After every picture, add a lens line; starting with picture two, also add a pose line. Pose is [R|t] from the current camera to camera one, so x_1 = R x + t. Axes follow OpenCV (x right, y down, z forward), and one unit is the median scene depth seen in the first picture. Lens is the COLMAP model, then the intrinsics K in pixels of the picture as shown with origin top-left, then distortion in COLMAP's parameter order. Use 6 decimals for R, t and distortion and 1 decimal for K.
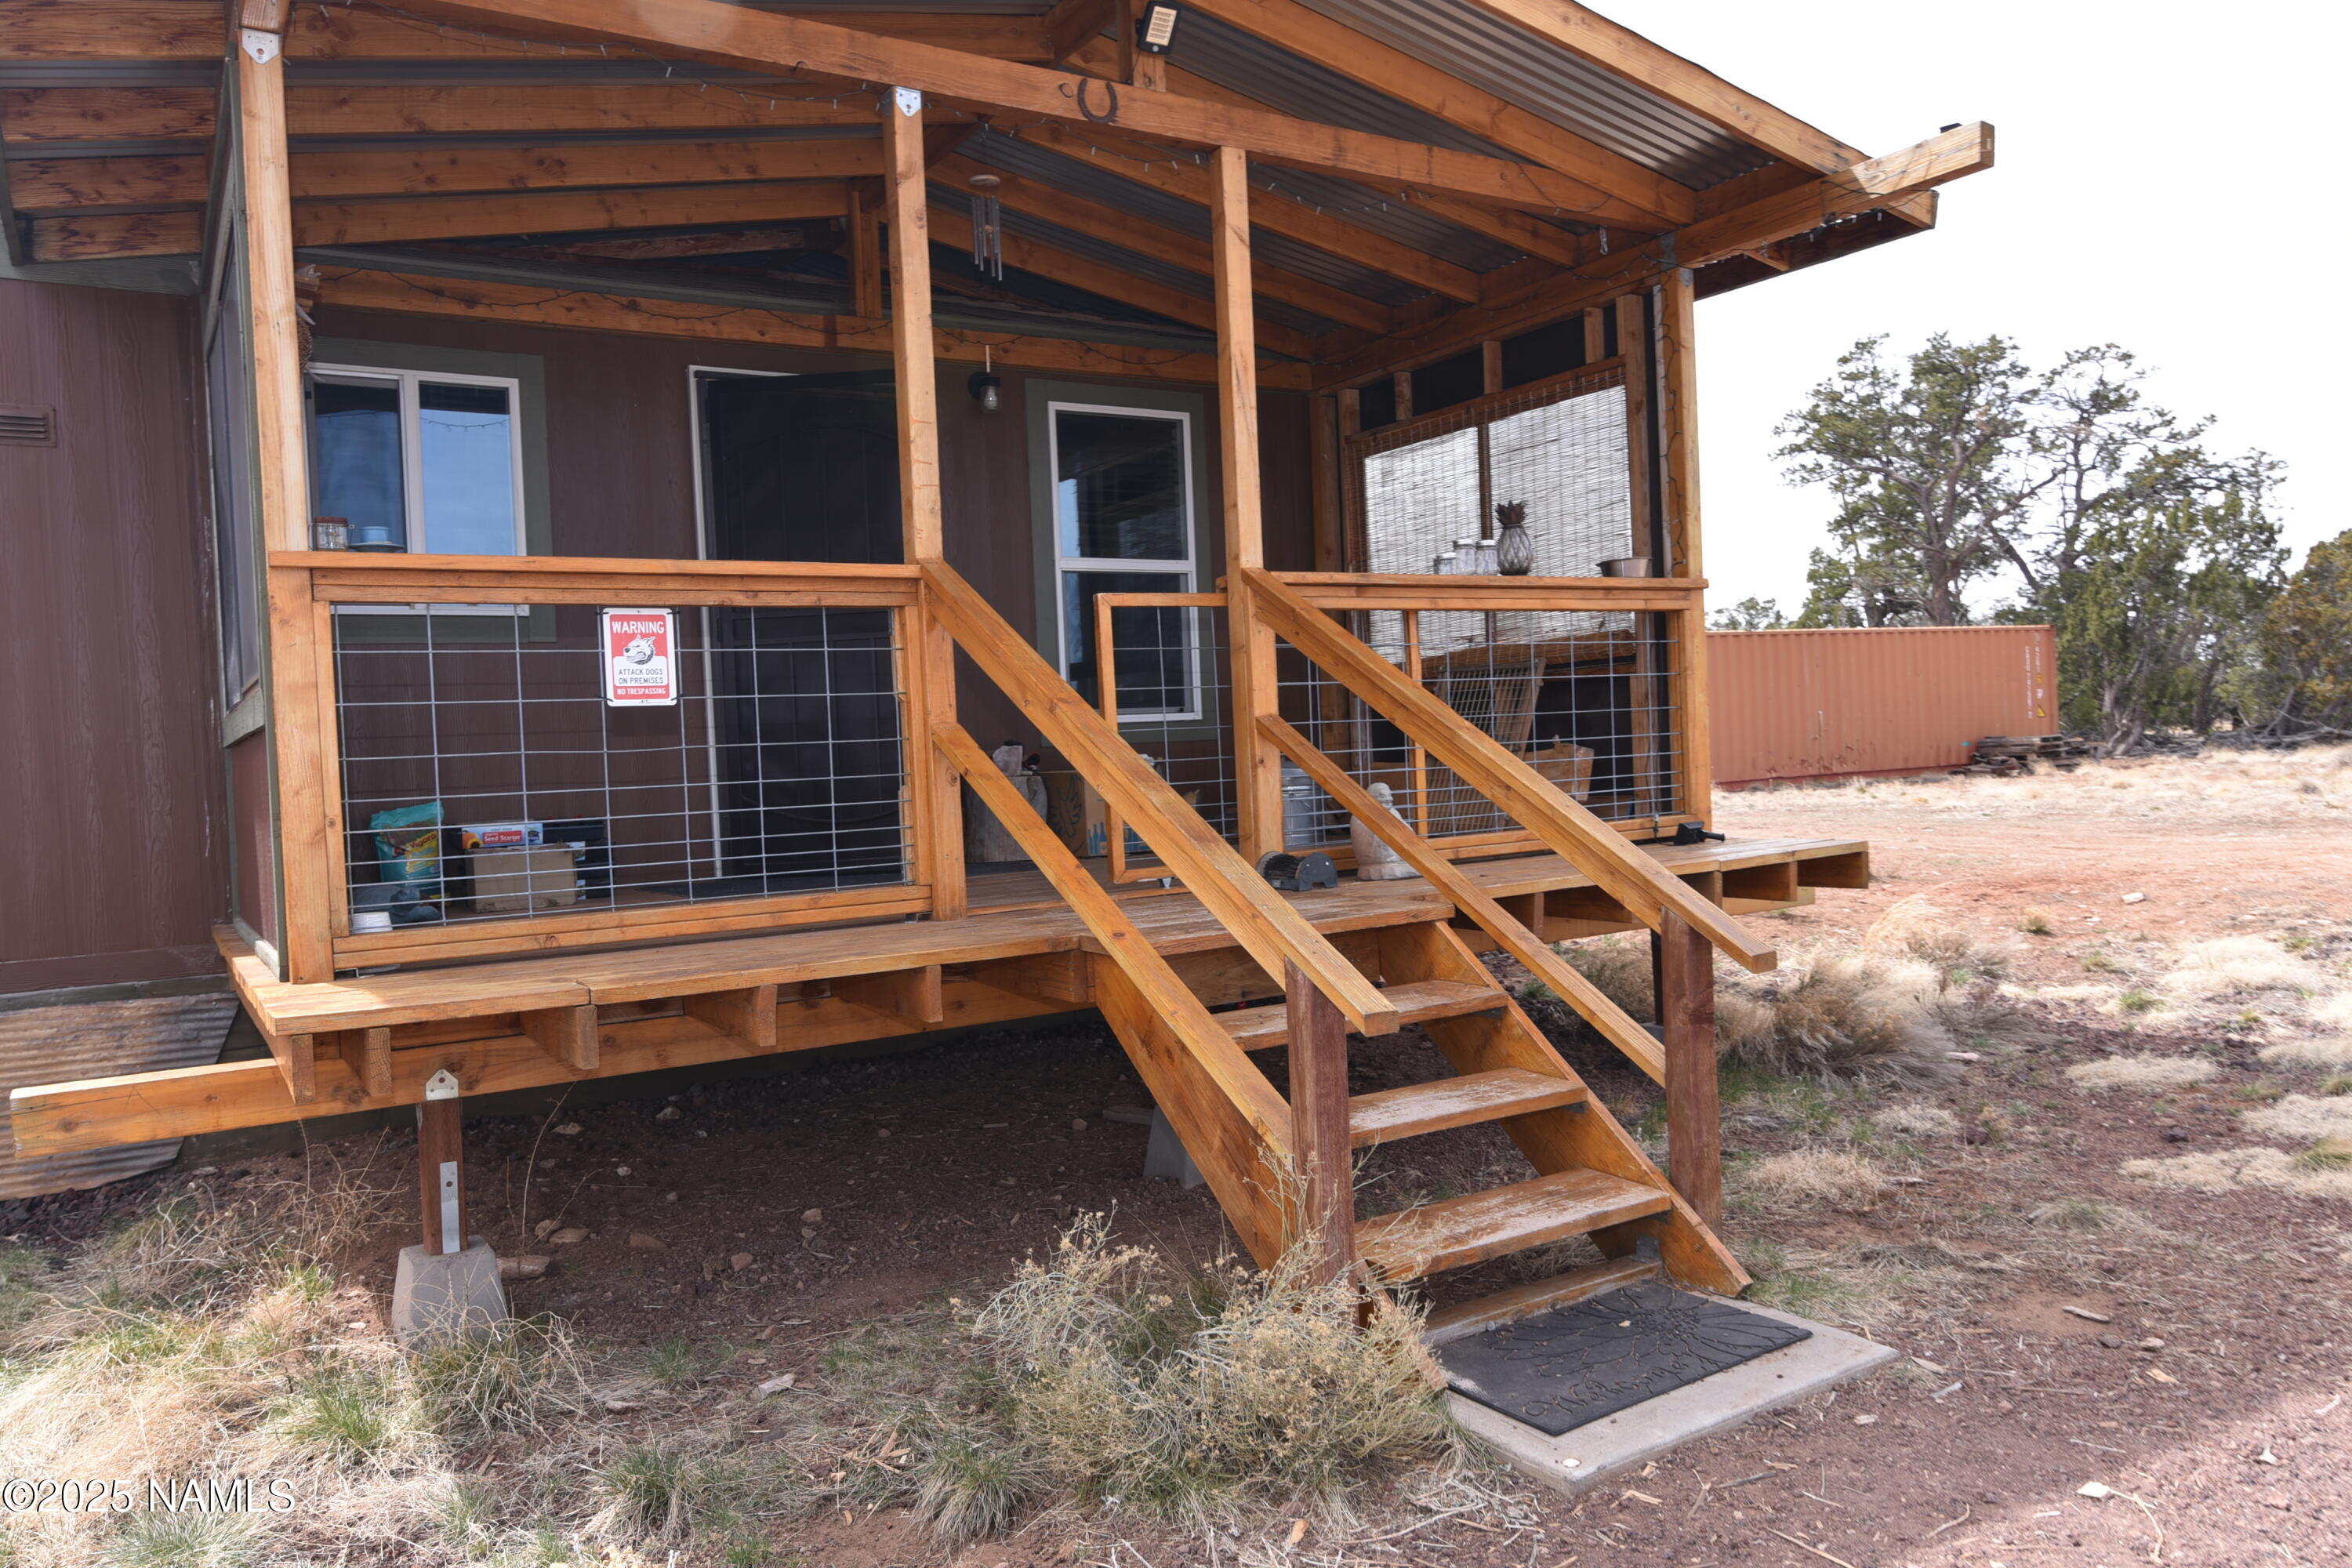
lens RADIAL K [[1655.4, 0, 1183.8], [0, 1655.4, 783.2], [0, 0, 1]] dist [-0.001293, 0.002730]
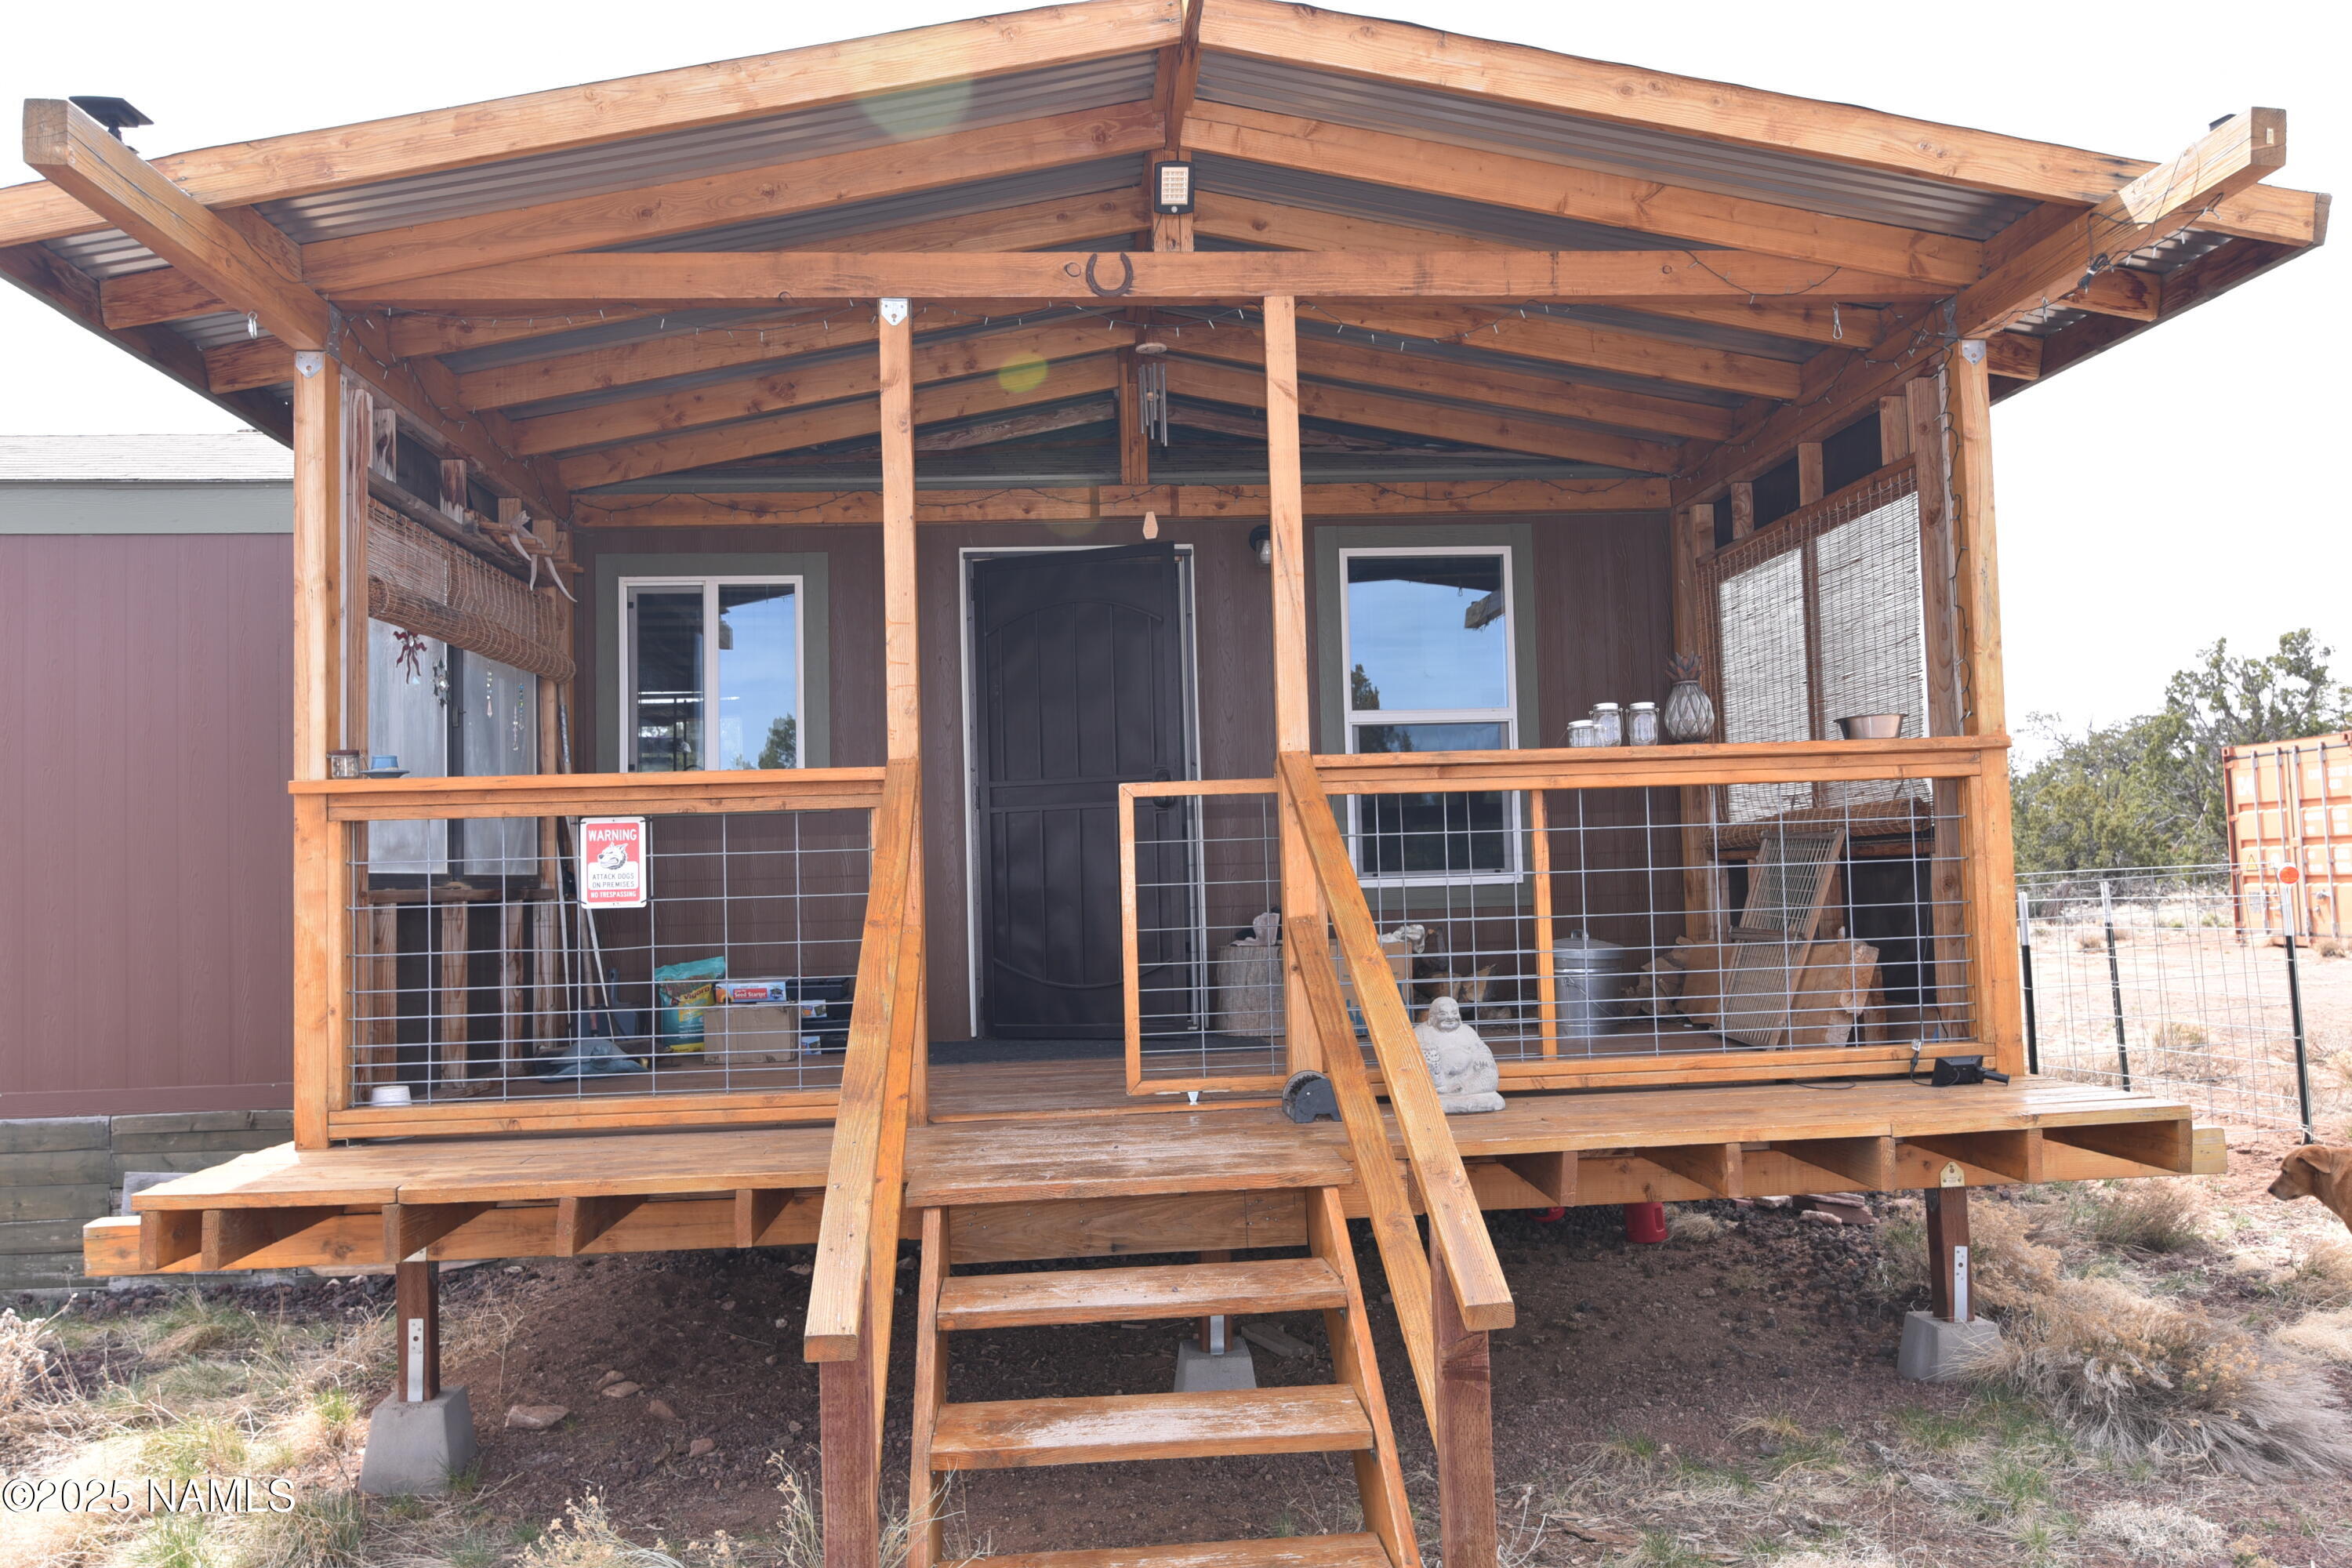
lens RADIAL K [[1655.4, 0, 1179.1], [0, 1655.4, 785.5], [0, 0, 1]] dist [-0.001293, 0.002730]
pose [[0.883983, -0.003784, -0.467503, 0.393574], [-0.021424, 0.998589, -0.048593, -0.064383], [0.467027, 0.052972, 0.882655, 0.171189]]
